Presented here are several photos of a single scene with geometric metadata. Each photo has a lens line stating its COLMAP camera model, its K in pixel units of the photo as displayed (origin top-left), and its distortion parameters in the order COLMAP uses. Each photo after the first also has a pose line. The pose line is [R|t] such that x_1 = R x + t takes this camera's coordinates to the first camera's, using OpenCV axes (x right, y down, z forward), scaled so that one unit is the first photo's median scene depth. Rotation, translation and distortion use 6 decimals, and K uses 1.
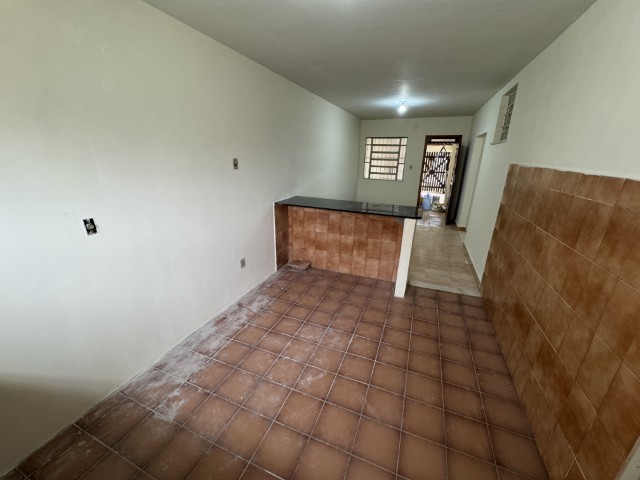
lens RADIAL K [[256.8, 0, 320.0], [0, 256.8, 240.0], [0, 0, 1]] dist [-0.001279, -0.000124]
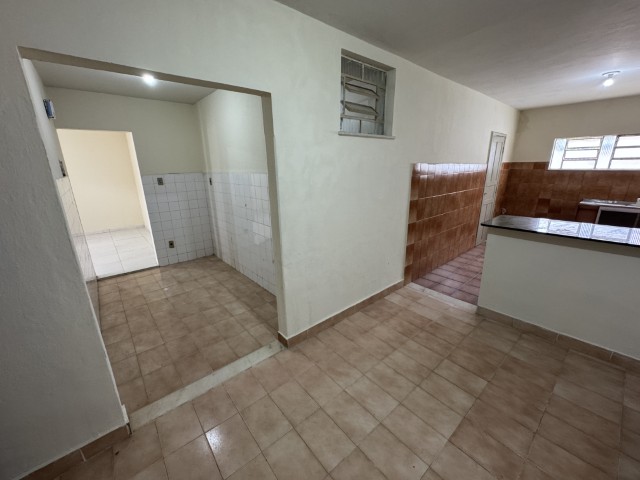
lens RADIAL K [[256.8, 0, 320.0], [0, 256.8, 240.0], [0, 0, 1]] dist [-0.001279, -0.000124]
pose [[-0.891258, -0.127527, 0.435196, 0.517236], [0.143099, 0.831533, 0.536727, -0.583468], [-0.430327, 0.540638, -0.722861, 1.869043]]
